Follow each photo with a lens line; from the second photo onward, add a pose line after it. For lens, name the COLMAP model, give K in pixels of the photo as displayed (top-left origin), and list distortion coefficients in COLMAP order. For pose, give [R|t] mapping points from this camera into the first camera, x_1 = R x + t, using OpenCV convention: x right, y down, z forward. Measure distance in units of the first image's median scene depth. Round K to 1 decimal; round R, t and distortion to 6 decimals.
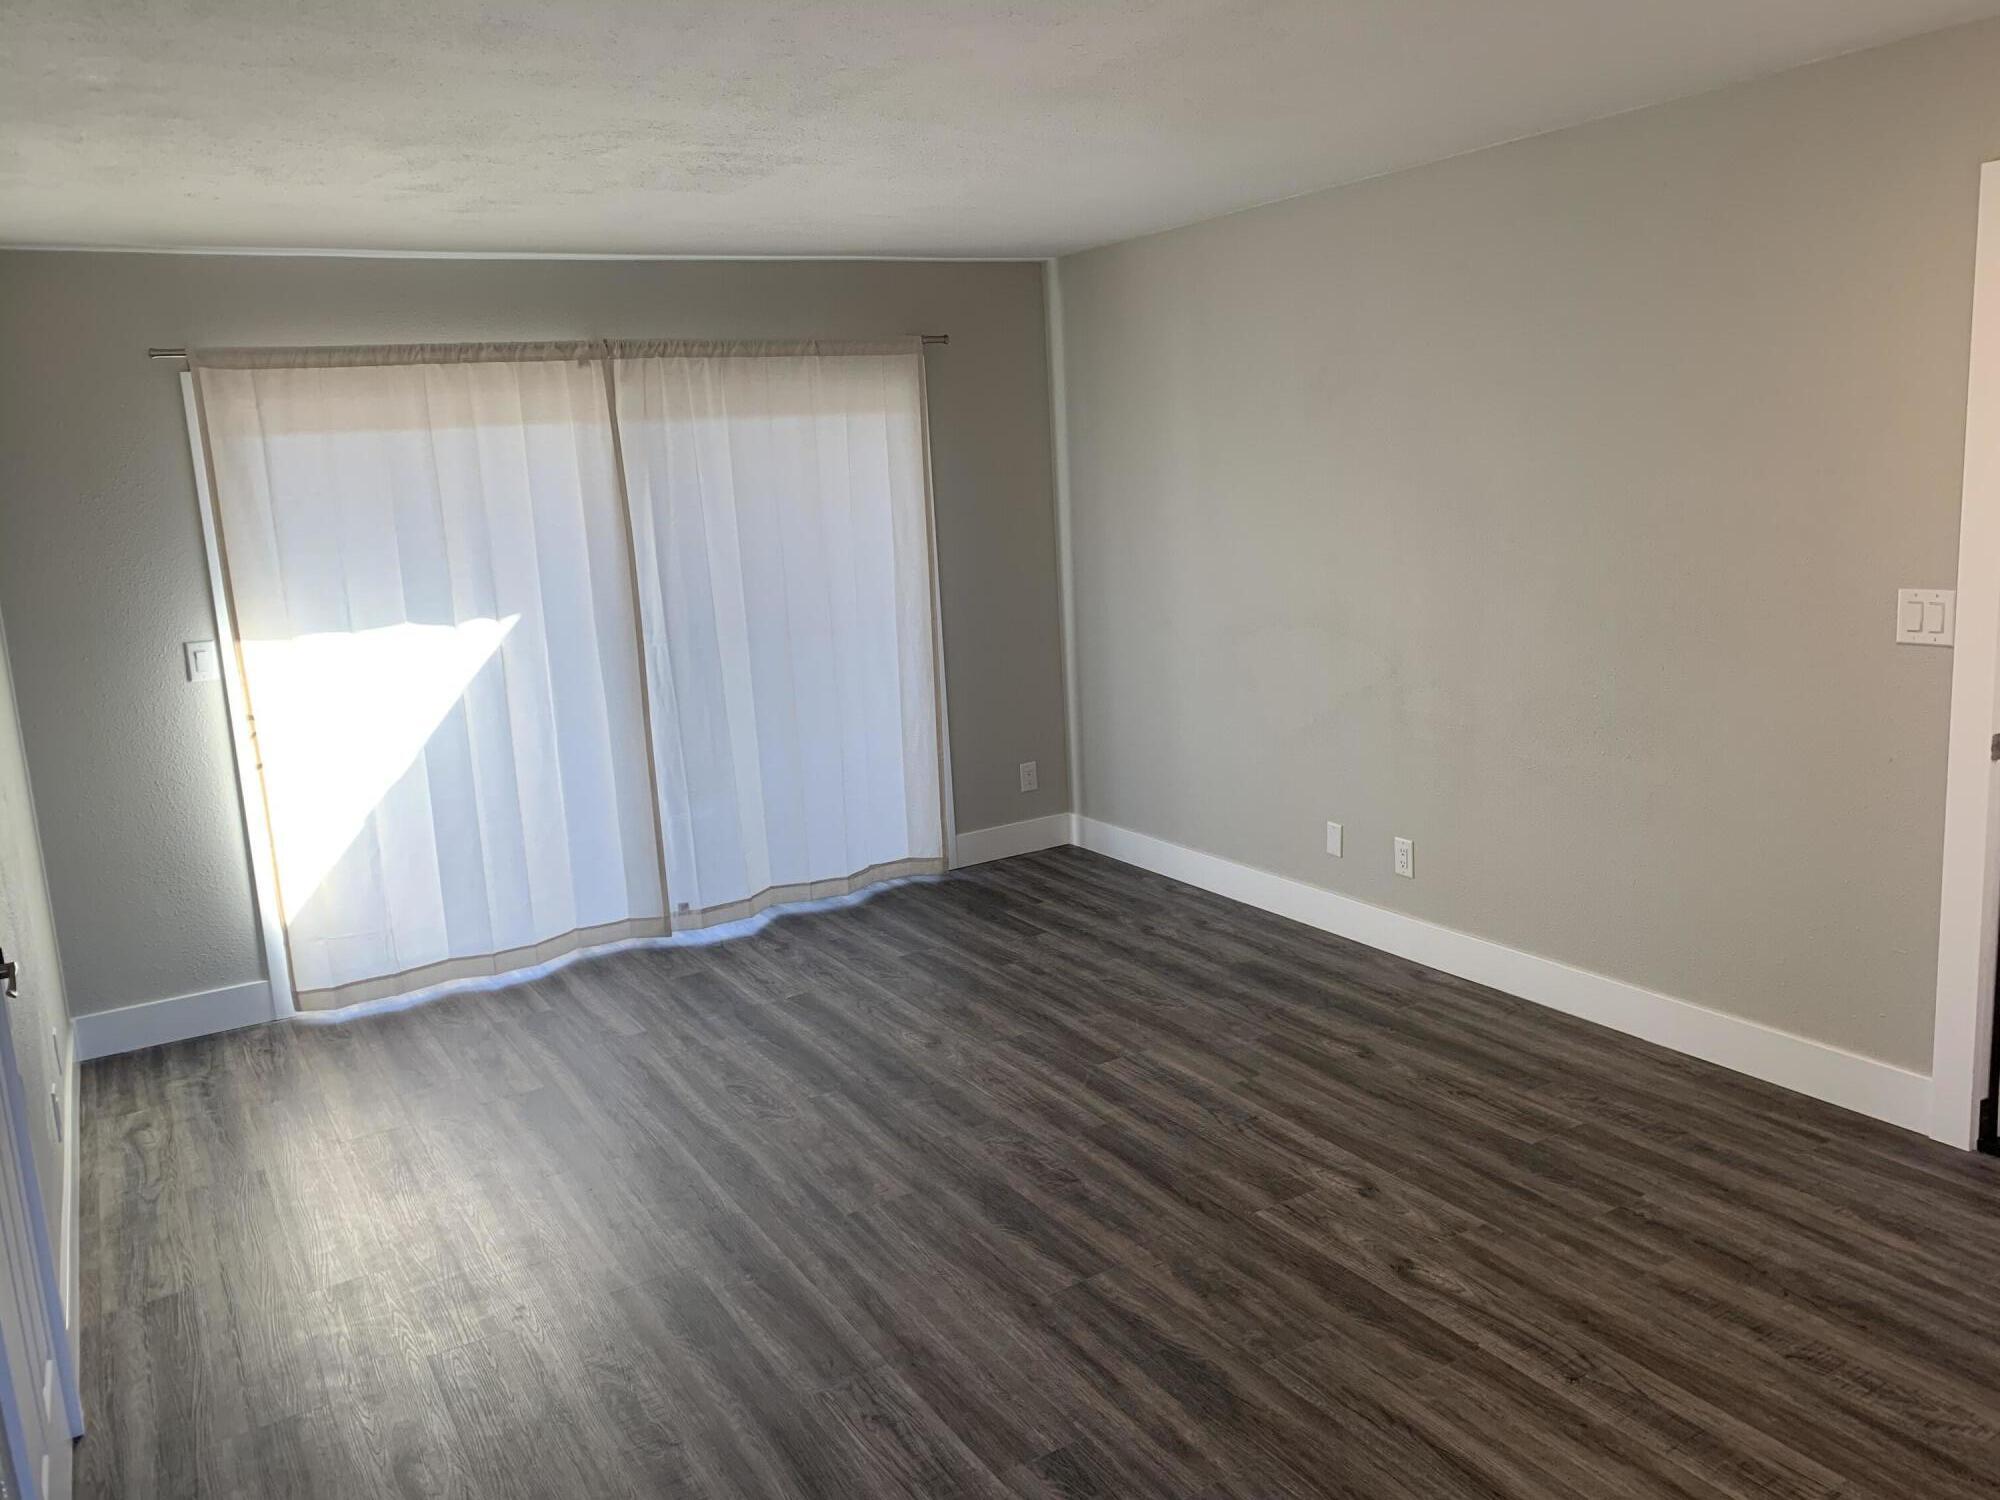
lens RADIAL K [[1518.9, 0, 1003.8], [0, 1518.9, 755.7], [0, 0, 1]] dist [0.002169, -0.013076]
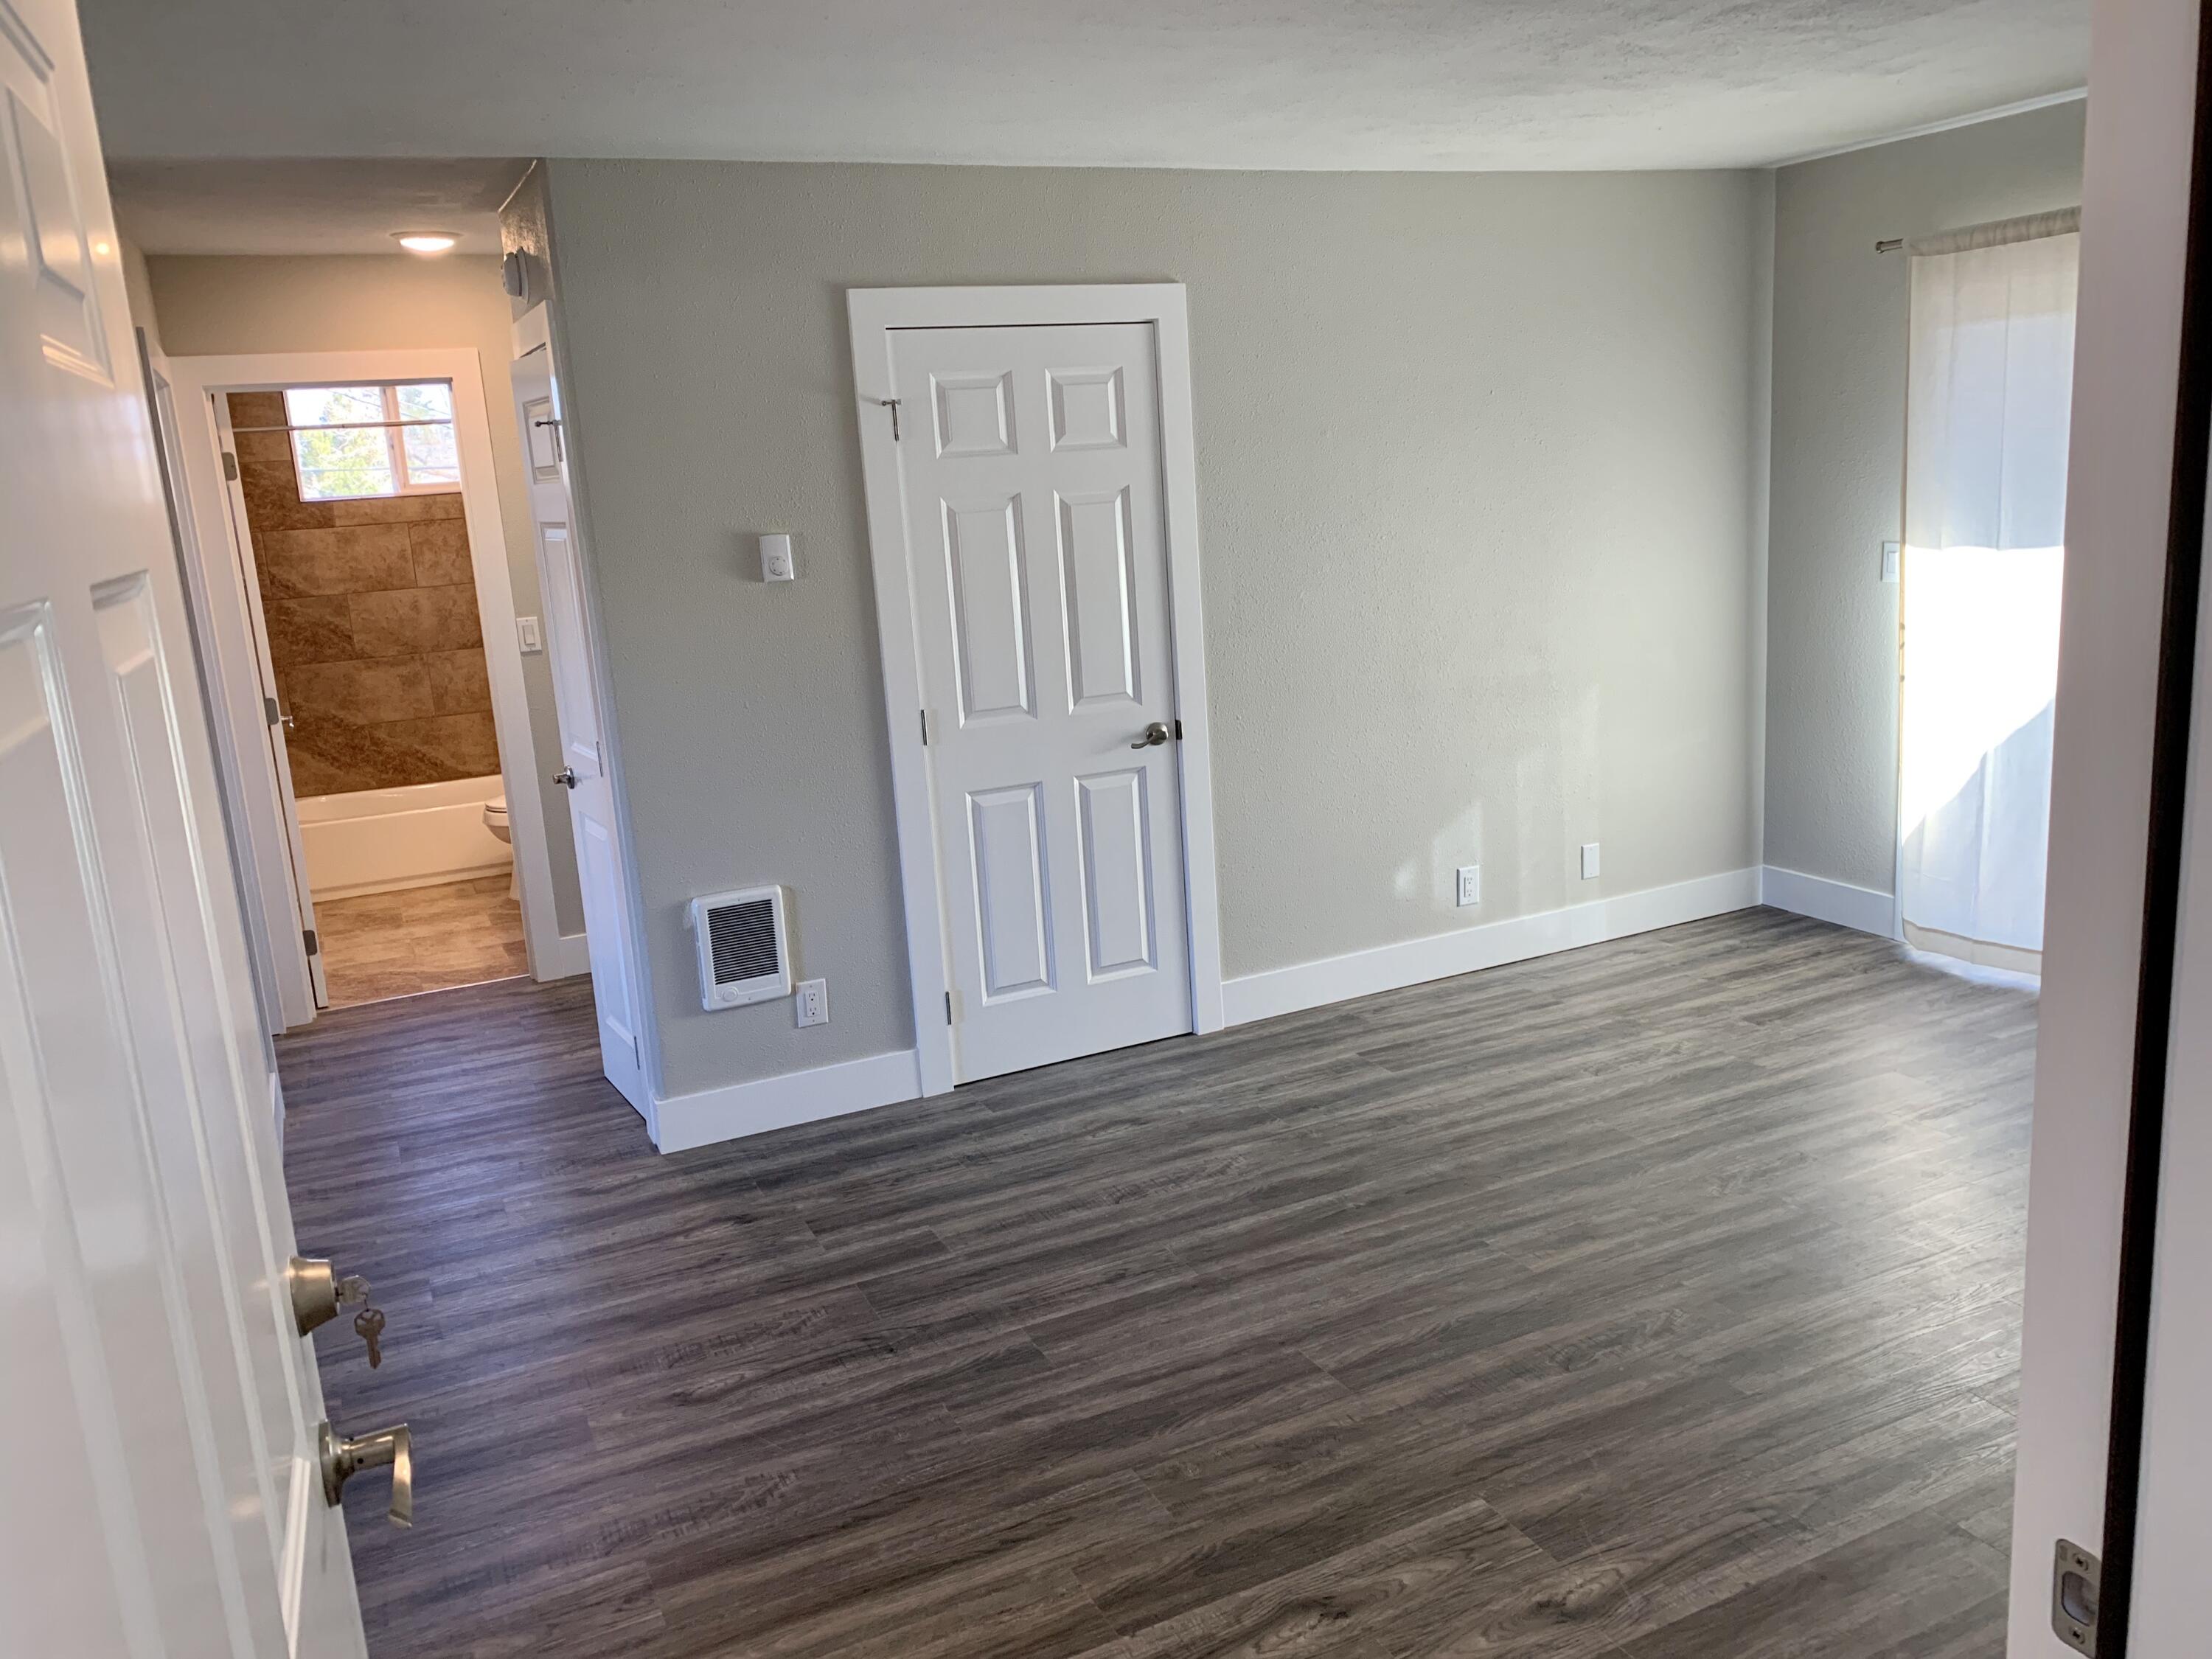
lens RADIAL K [[1679.9, 0, 1096.5], [0, 1679.9, 813.3], [0, 0, 1]] dist [0.002169, -0.013076]
pose [[-0.095898, 0.267010, -0.958910, 0.833574], [-0.116492, 0.953720, 0.277215, -0.202960], [0.988551, 0.138290, -0.060355, 0.795166]]
